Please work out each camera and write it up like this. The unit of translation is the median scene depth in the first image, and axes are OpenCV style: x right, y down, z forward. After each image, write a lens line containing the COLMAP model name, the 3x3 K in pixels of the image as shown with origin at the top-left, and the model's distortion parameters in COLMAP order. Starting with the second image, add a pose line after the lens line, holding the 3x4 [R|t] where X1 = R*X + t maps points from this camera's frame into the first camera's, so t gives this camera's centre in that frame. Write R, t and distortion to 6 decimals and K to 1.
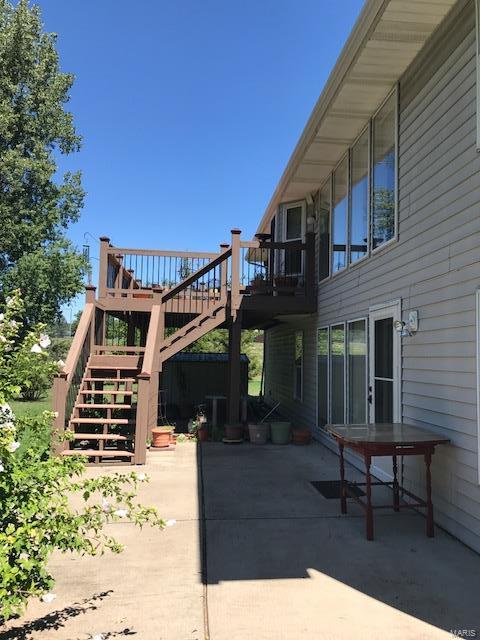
lens RADIAL K [[516.0, 0, 239.6], [0, 516.0, 319.5], [0, 0, 1]] dist [-0.017566, 0.005946]
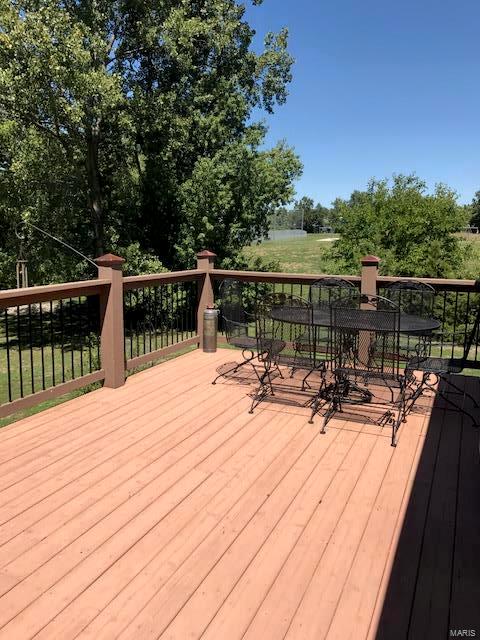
lens RADIAL K [[516.0, 0, 242.8], [0, 516.0, 324.3], [0, 0, 1]] dist [-0.017566, 0.005946]
pose [[0.879700, 0.073146, -0.469869, 0.011586], [0.037150, 0.974507, 0.221259, -0.050593], [0.474075, -0.212097, 0.854557, 0.307972]]
